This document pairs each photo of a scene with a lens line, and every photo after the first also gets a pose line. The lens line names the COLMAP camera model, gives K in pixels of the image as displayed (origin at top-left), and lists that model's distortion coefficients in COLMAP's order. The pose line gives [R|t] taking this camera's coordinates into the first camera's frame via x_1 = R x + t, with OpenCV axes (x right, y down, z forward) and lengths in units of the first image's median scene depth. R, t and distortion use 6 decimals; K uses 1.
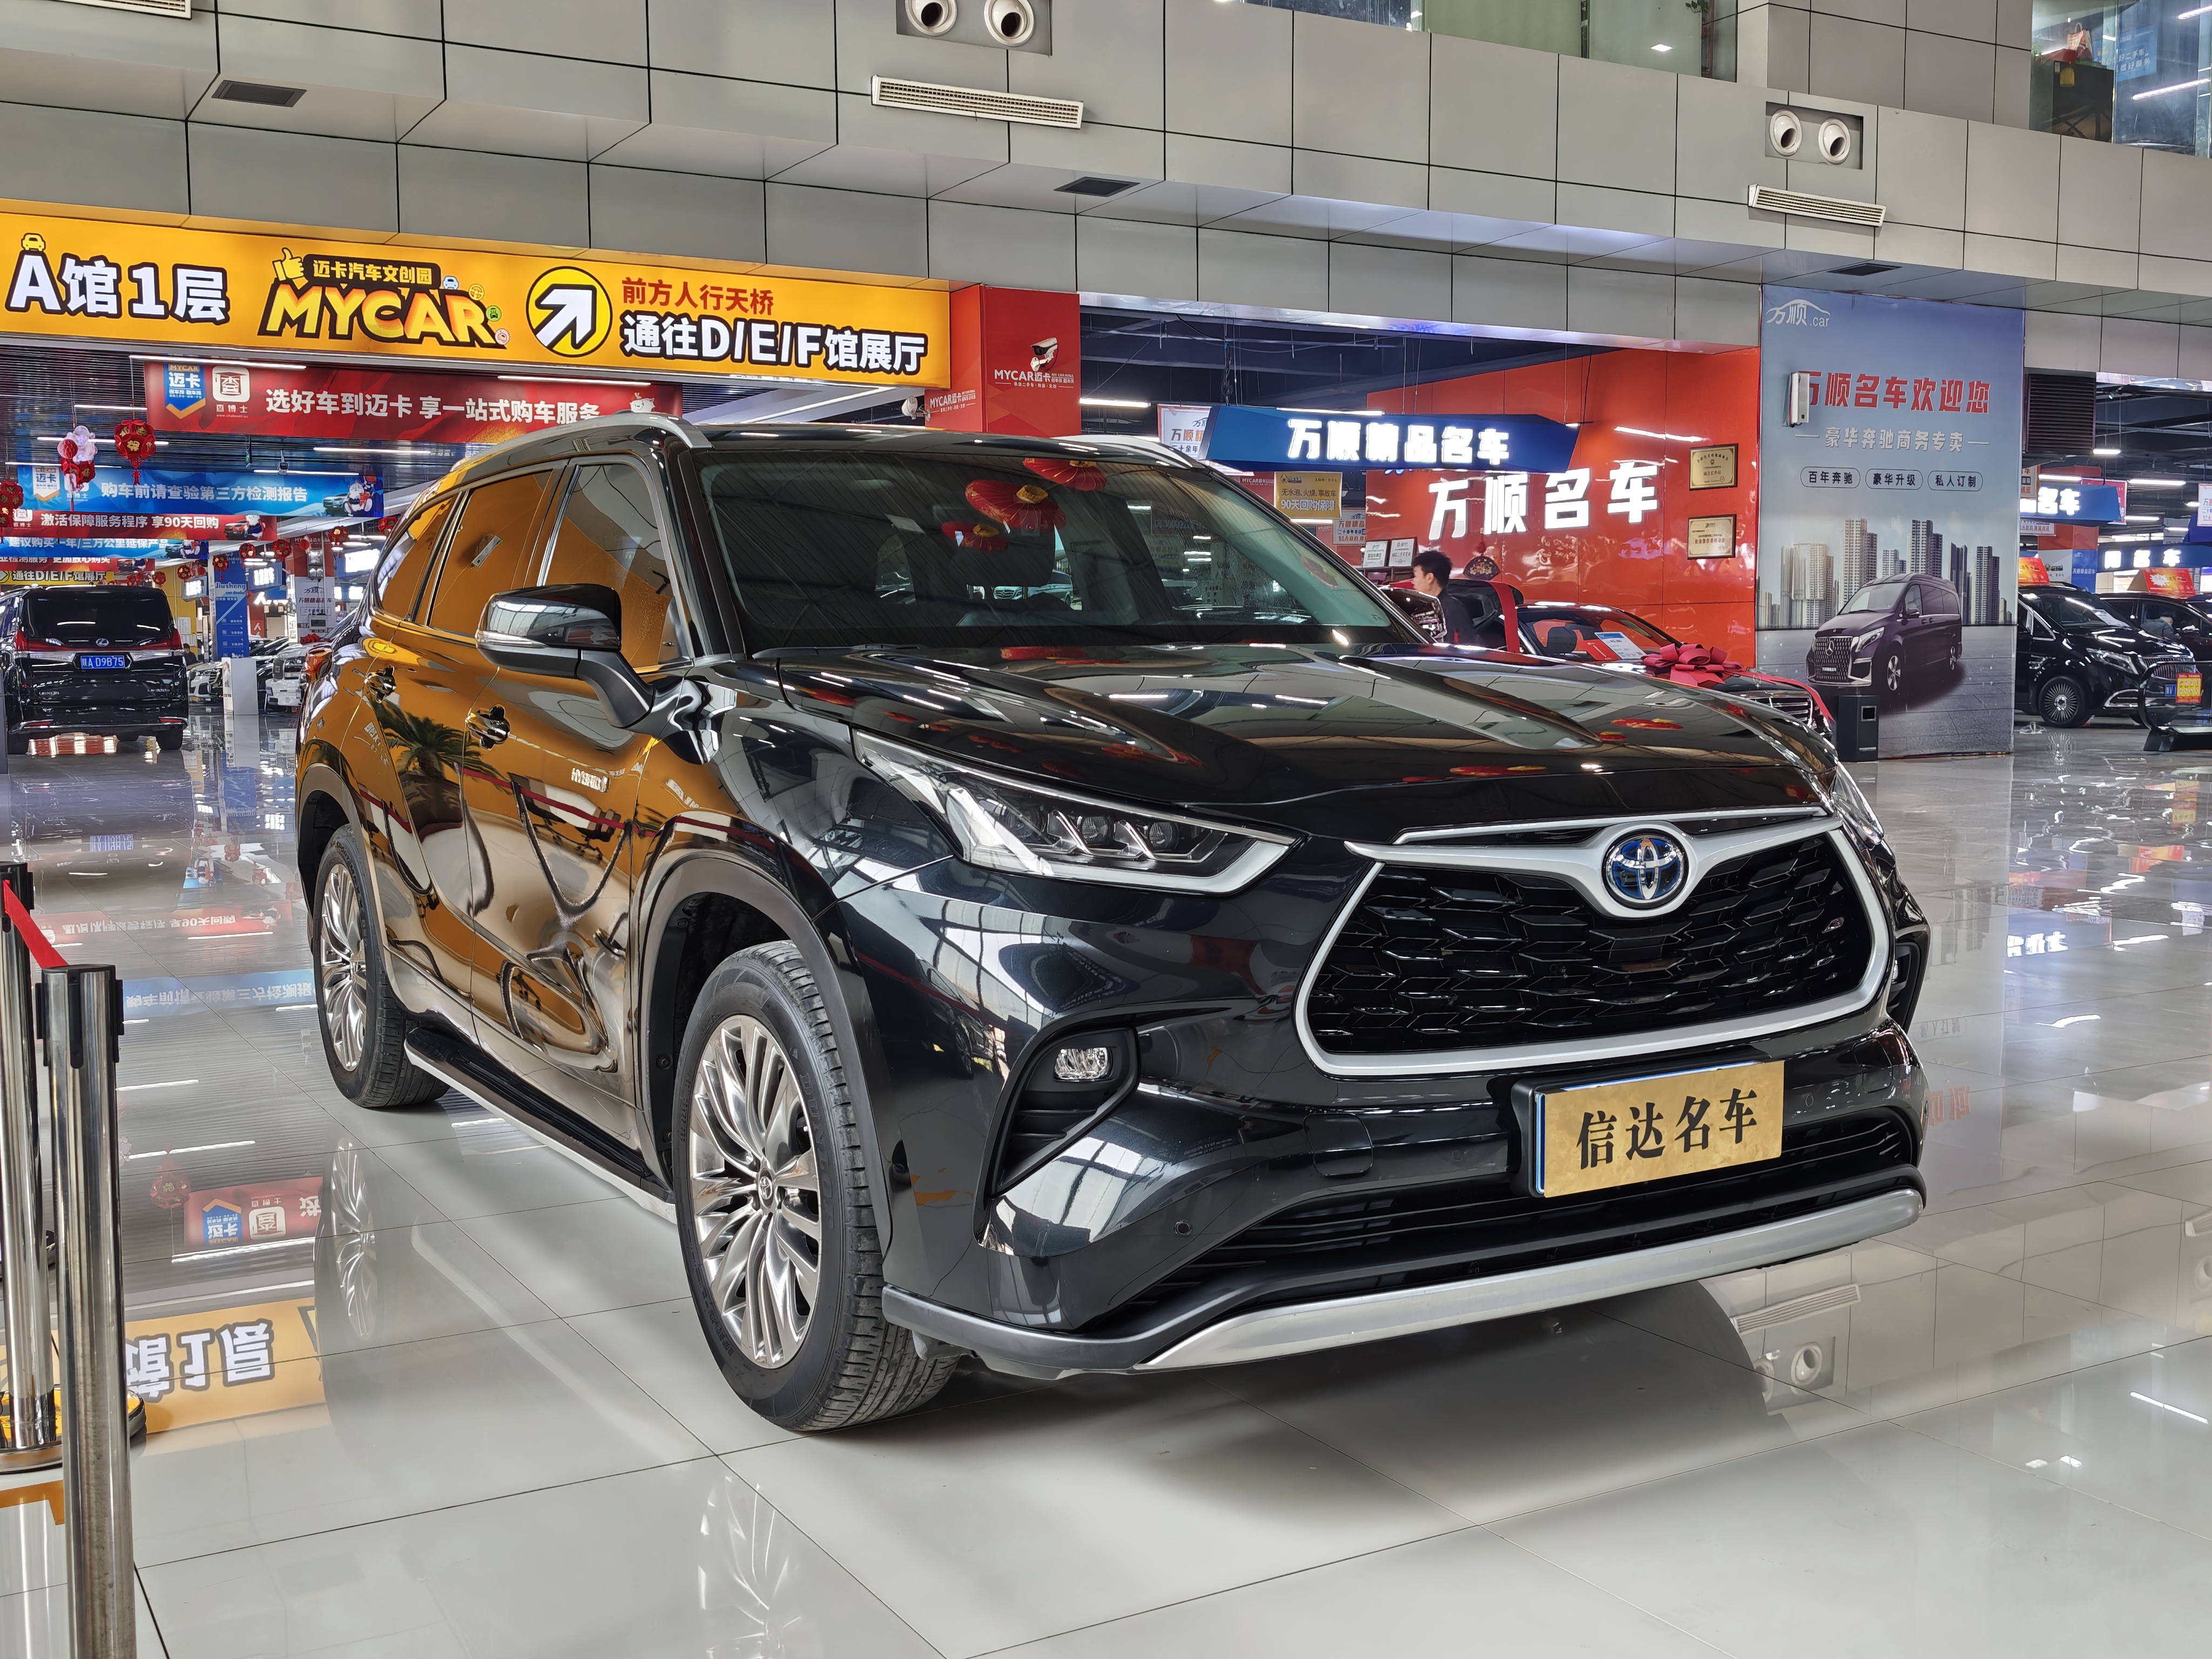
lens RADIAL K [[2232.1, 0, 1106.0], [0, 2232.1, 829.5], [0, 0, 1]] dist [-0.007726, 0.001297]
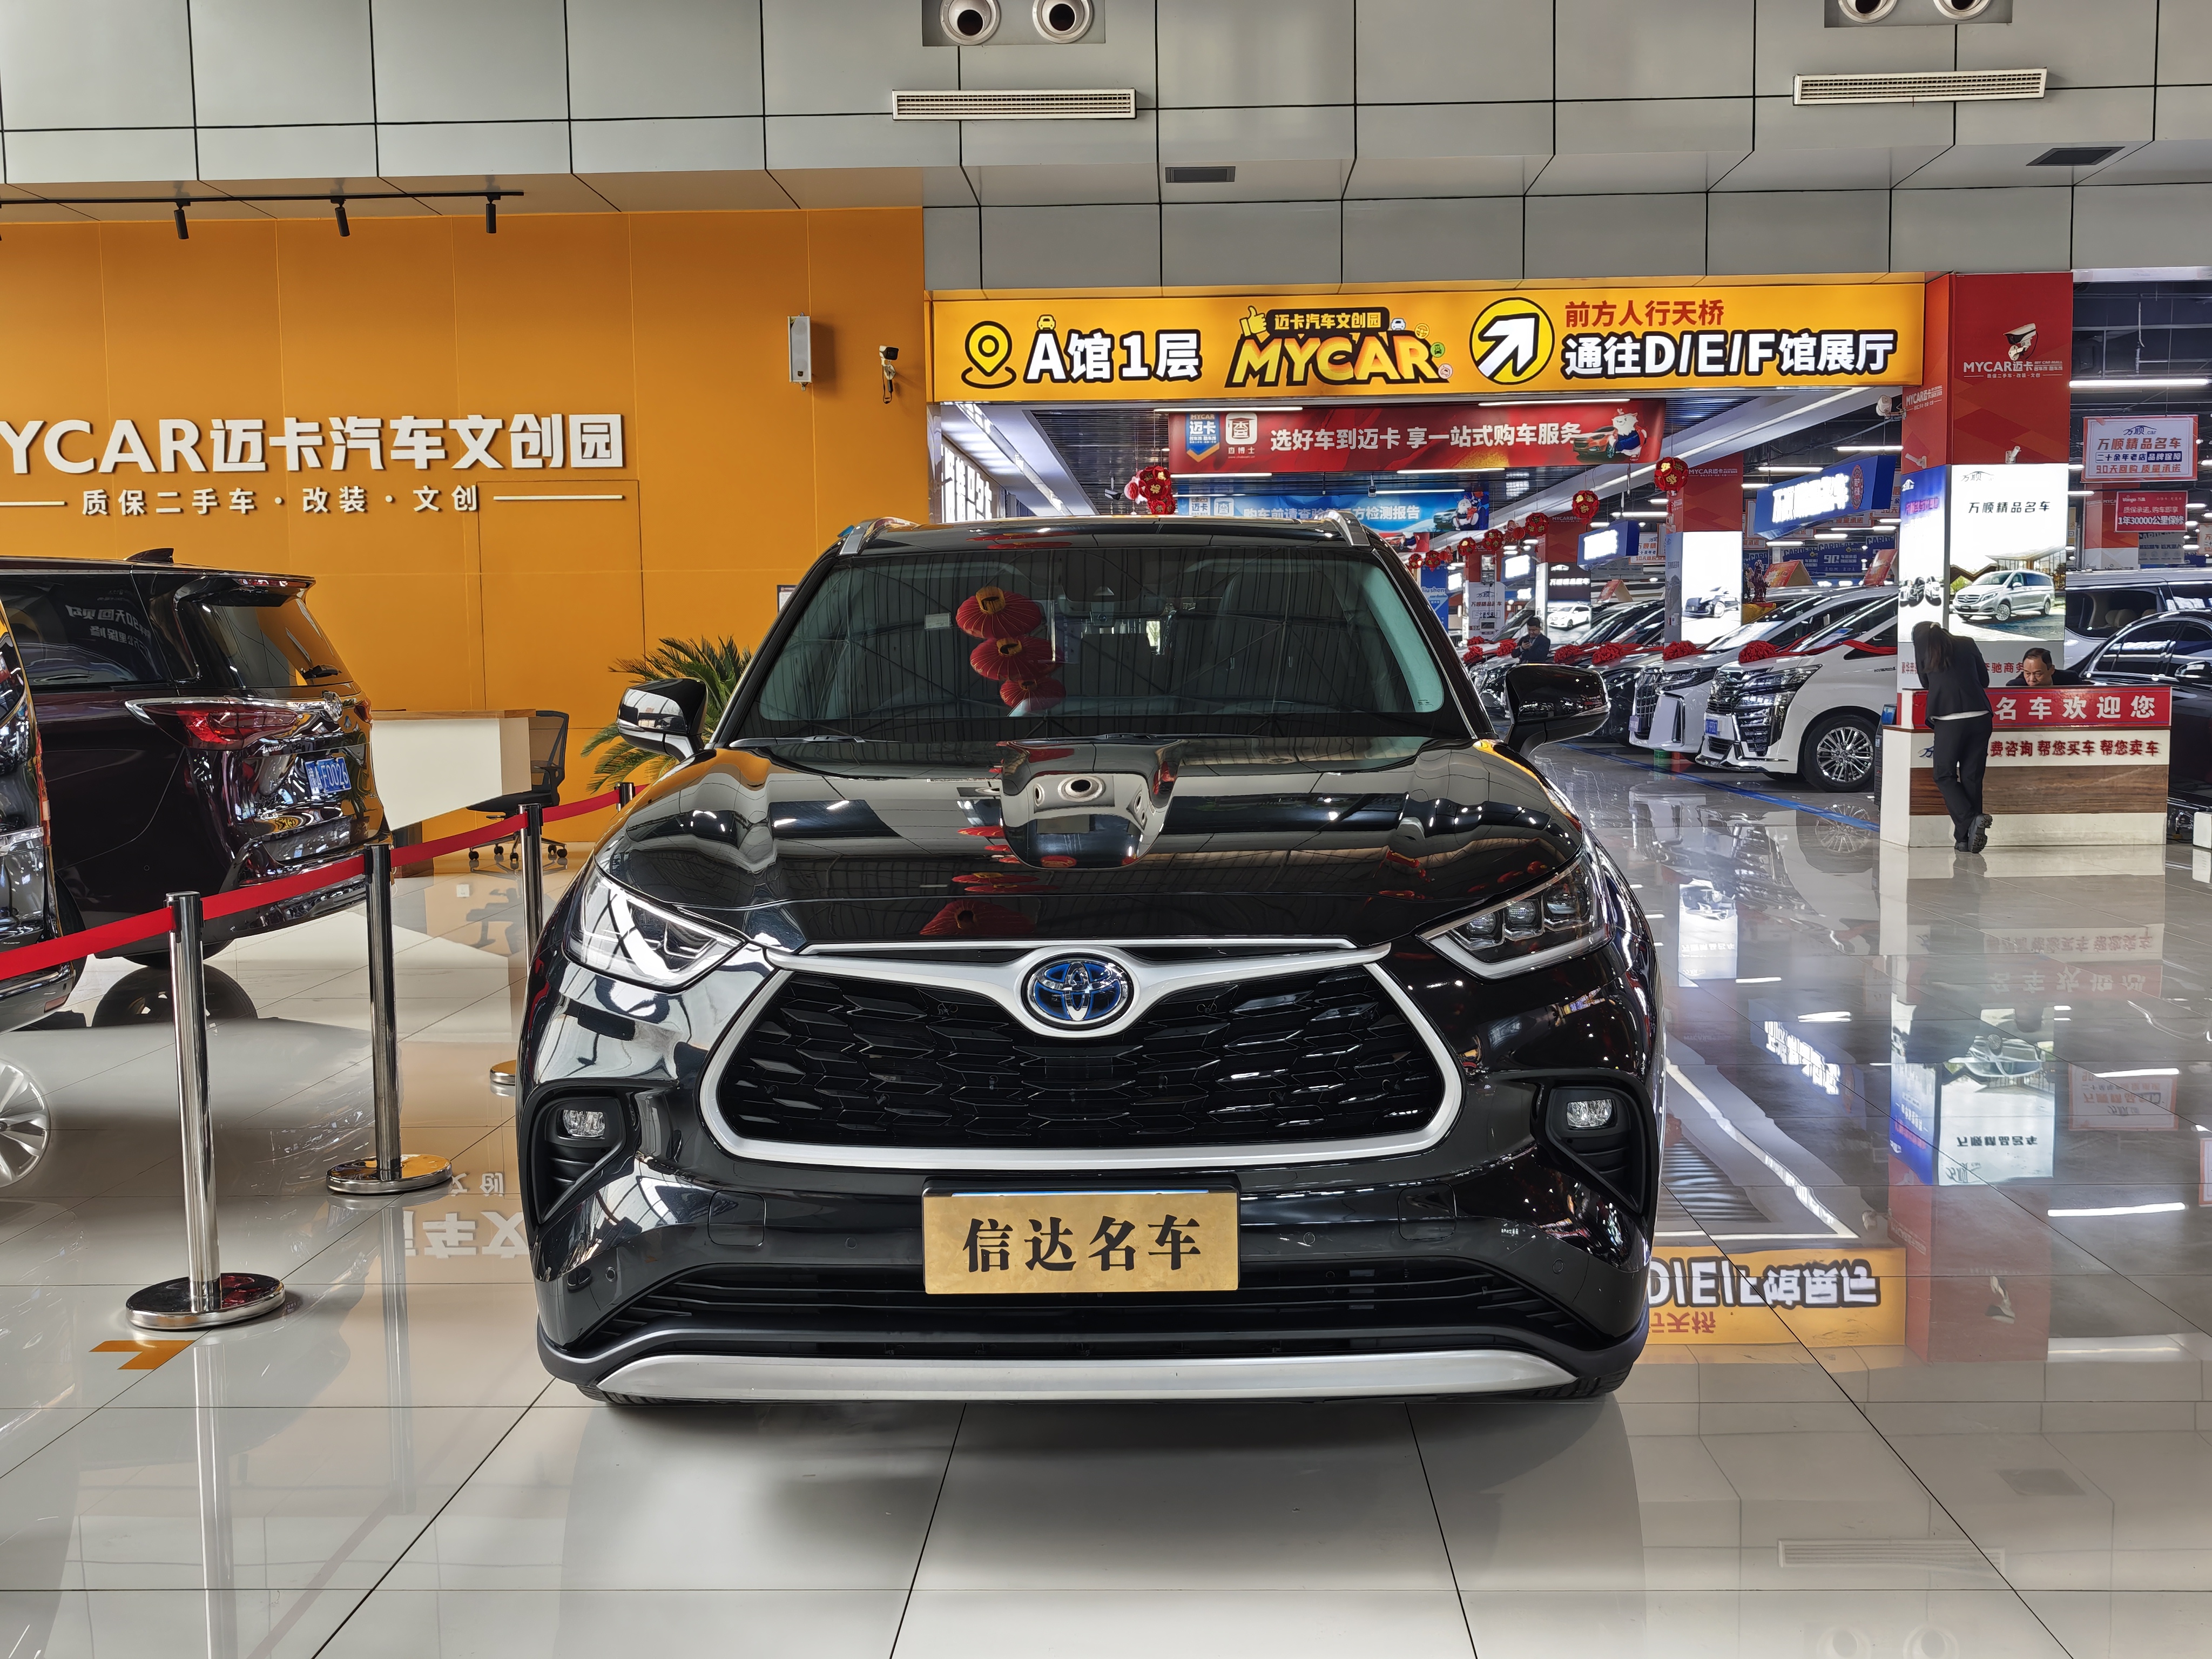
lens RADIAL K [[2187.7, 0, 1118.4], [0, 2187.7, 826.7], [0, 0, 1]] dist [0.131758, -0.329851]
pose [[0.854356, 0.036313, -0.518418, 0.153961], [-0.034012, 0.999324, 0.013946, -0.014483], [0.518575, 0.005717, 0.855013, 0.027274]]
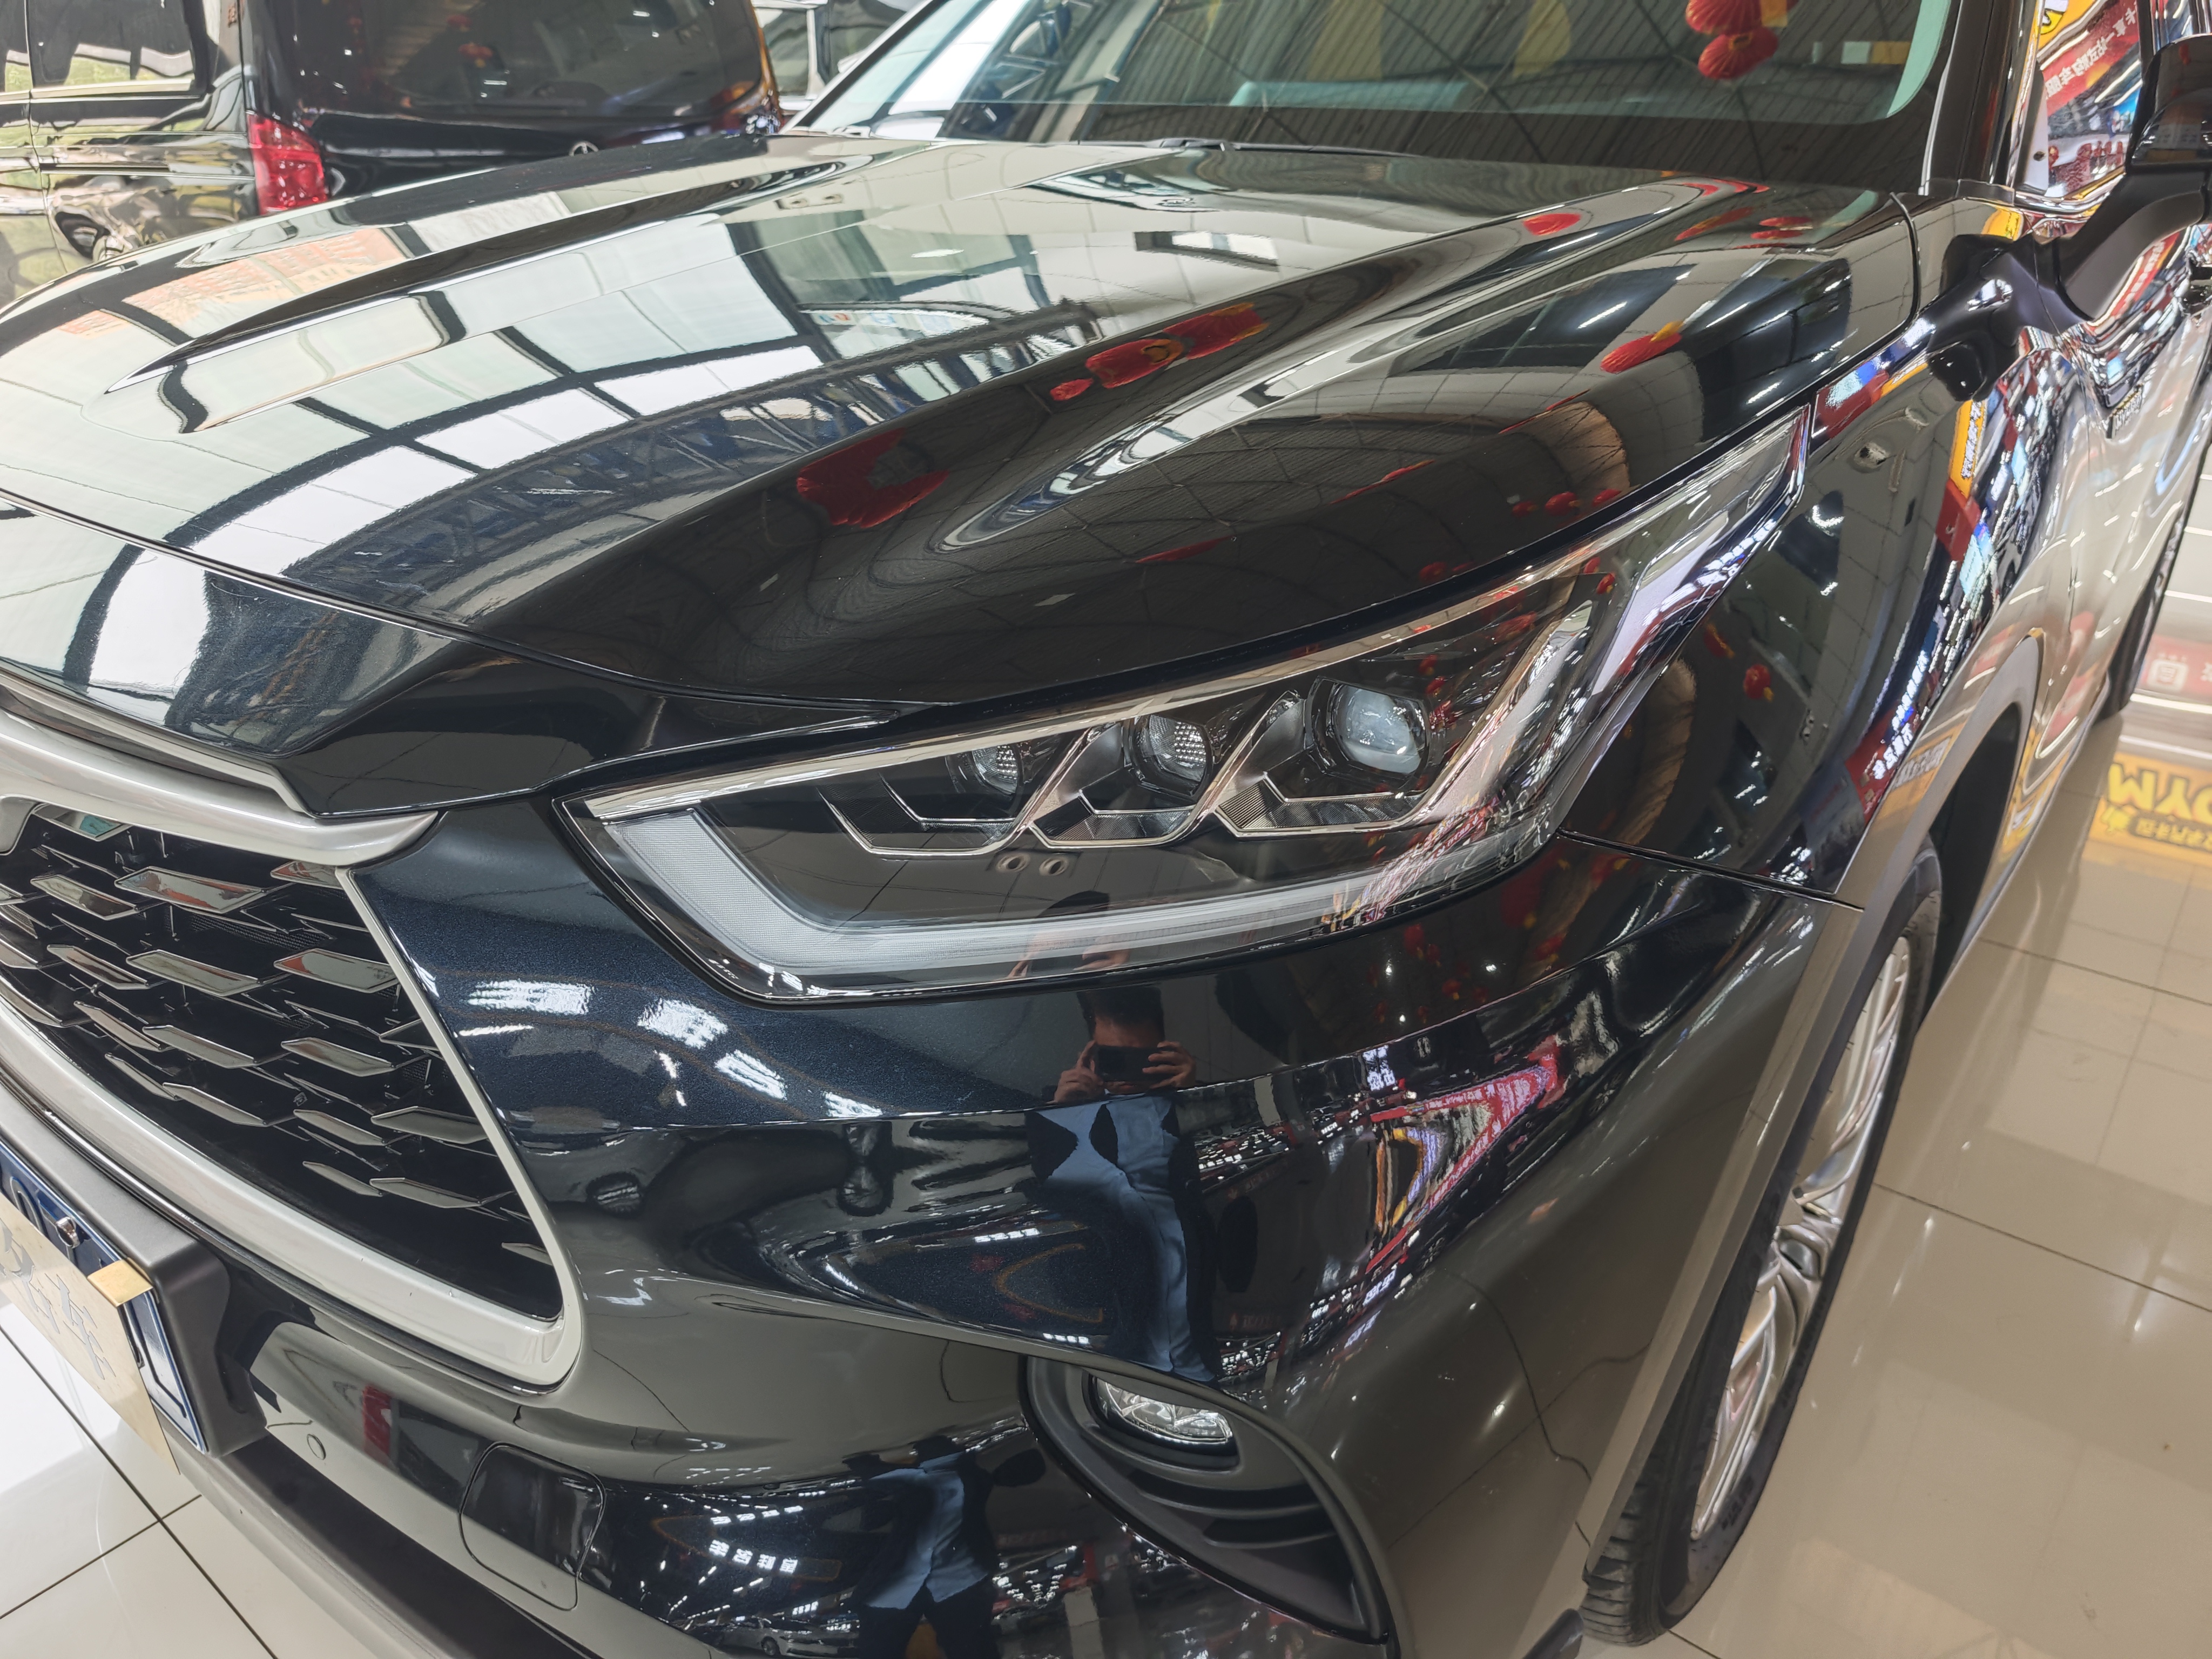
lens RADIAL K [[1515.9, 0, 1106.0], [0, 1515.9, 829.5], [0, 0, 1]] dist [0.039786, -0.044691]
pose [[0.395340, 0.401524, -0.826126, 0.114555], [-0.092415, 0.912219, 0.399144, -0.020741], [0.913874, -0.081452, 0.397744, 0.215290]]
